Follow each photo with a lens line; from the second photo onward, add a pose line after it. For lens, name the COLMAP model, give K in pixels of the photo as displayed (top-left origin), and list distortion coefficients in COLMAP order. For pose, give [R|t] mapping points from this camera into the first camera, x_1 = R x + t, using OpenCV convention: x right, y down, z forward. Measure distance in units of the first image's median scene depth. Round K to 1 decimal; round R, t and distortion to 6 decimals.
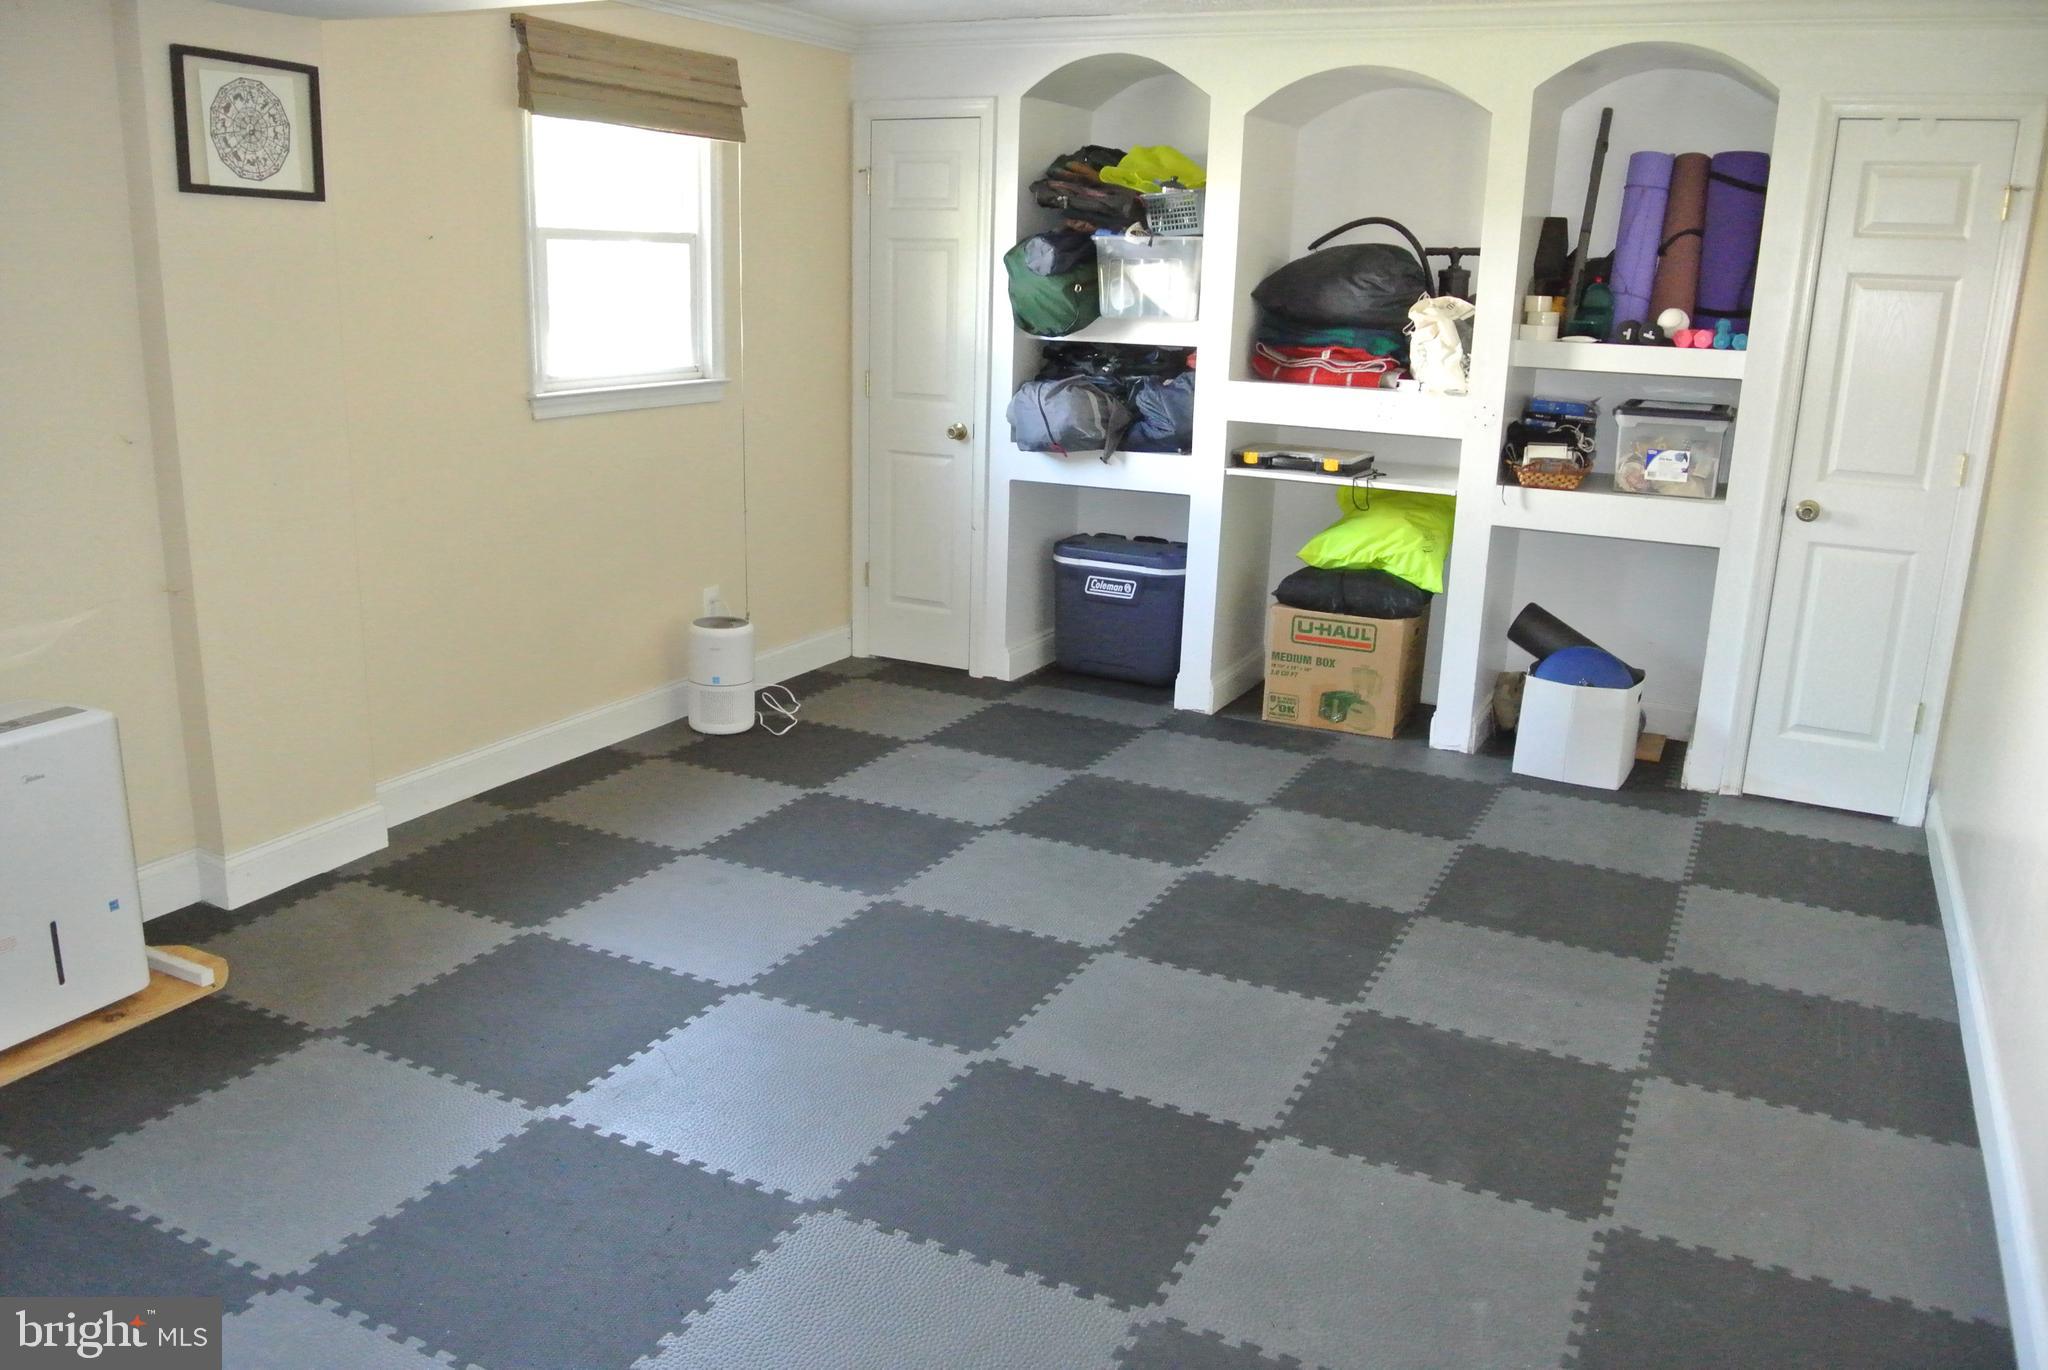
lens RADIAL K [[1585.0, 0, 1022.0], [0, 1585.0, 689.7], [0, 0, 1]] dist [-0.084455, 0.034447]
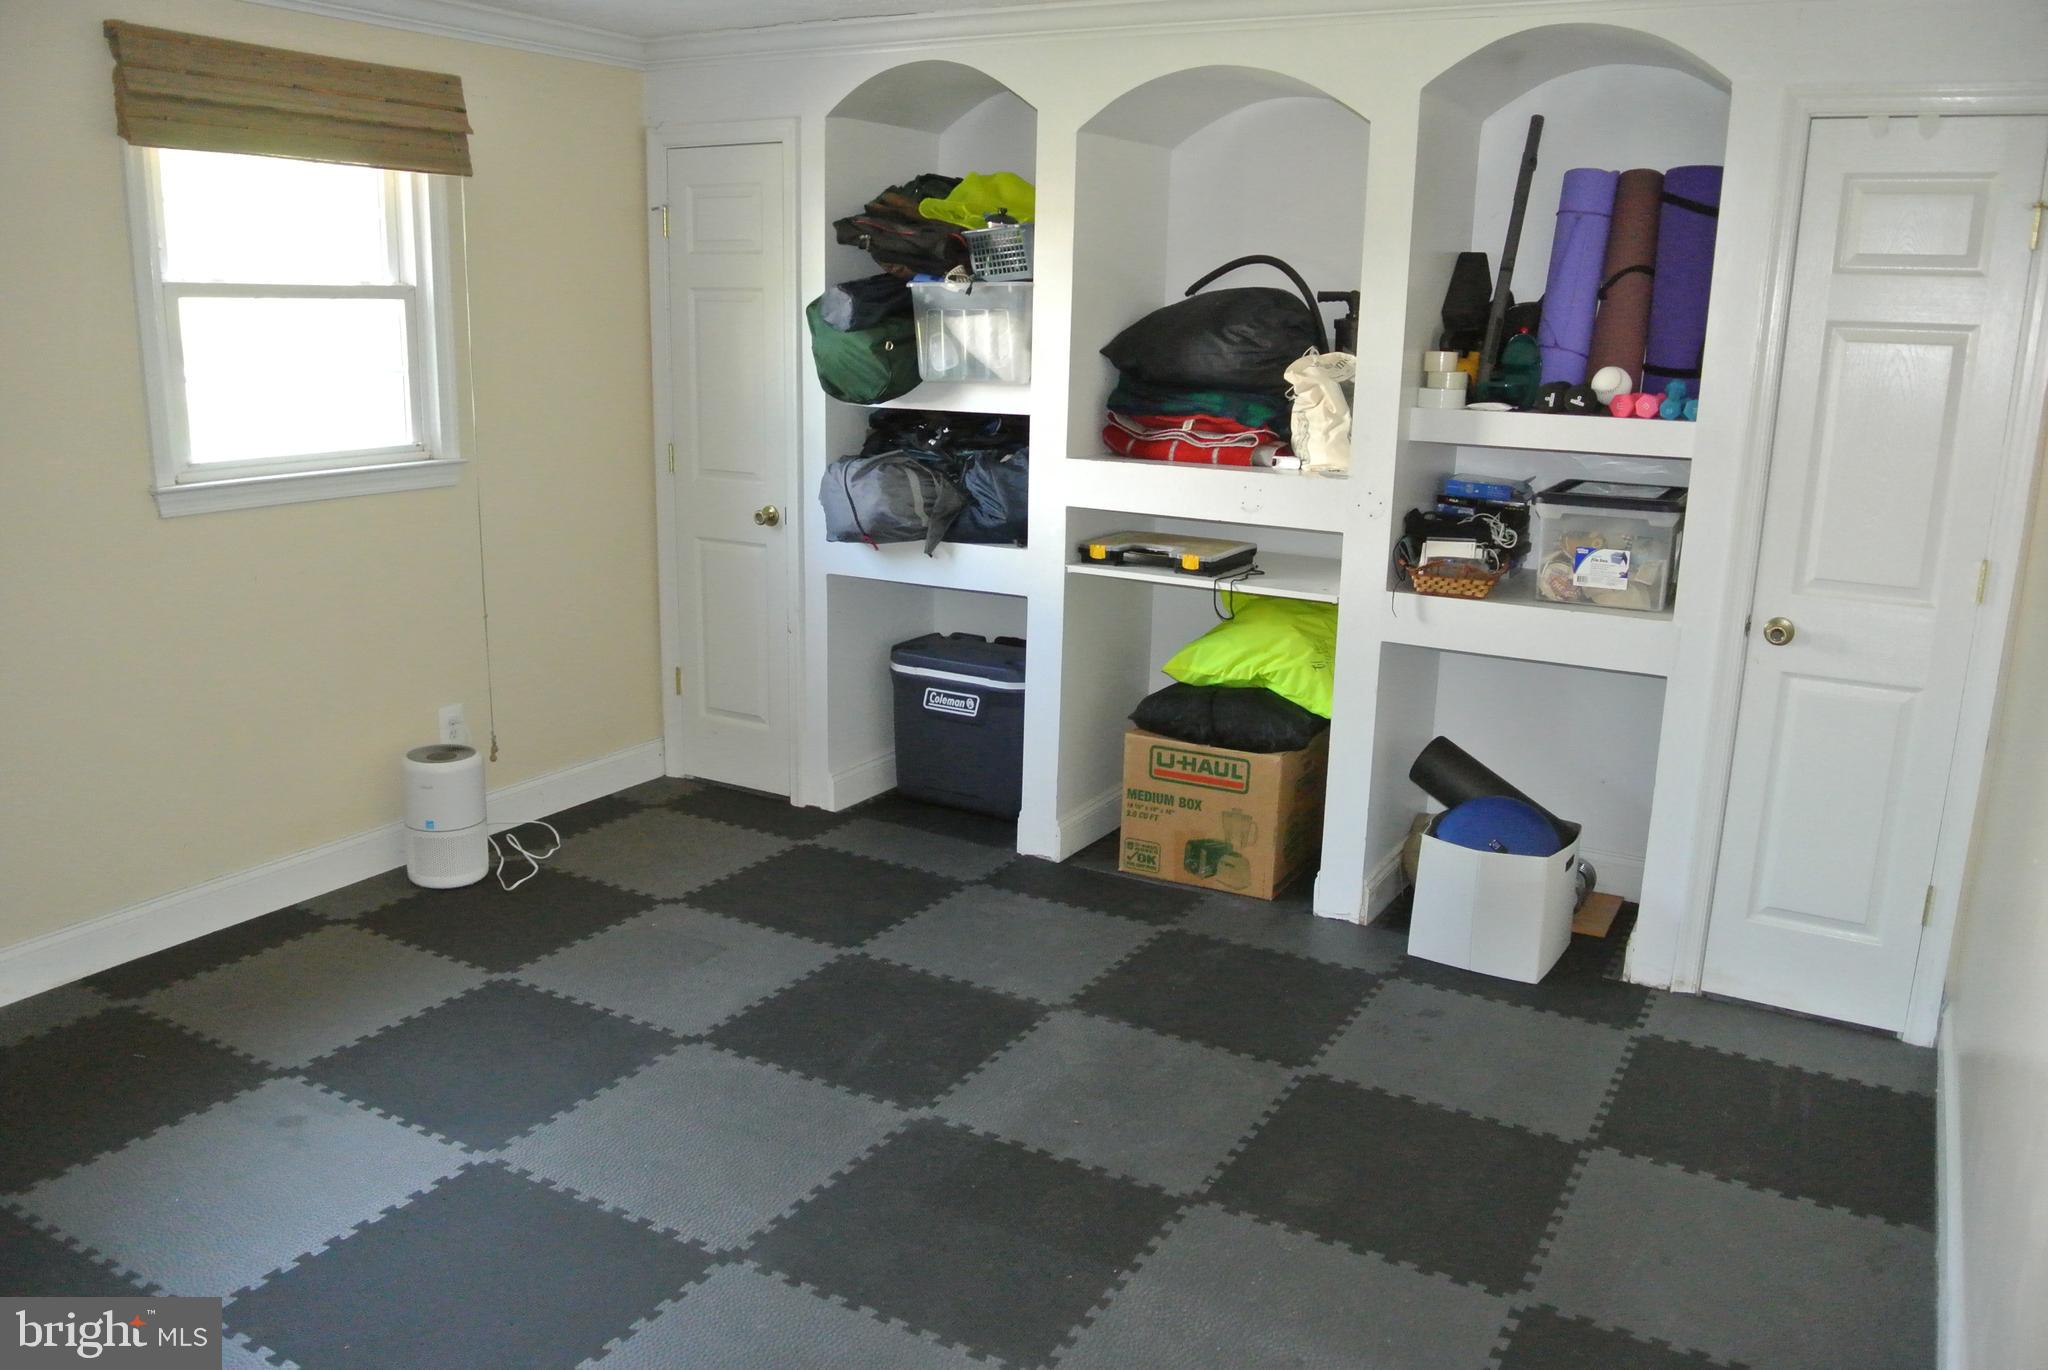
lens RADIAL K [[1585.0, 0, 1025.9], [0, 1585.0, 688.7], [0, 0, 1]] dist [-0.084455, 0.034447]
pose [[0.998467, 0.006489, -0.054974, 0.156755], [-0.007896, 0.999646, -0.025403, -0.056726], [0.054789, 0.025799, 0.998165, 0.190789]]
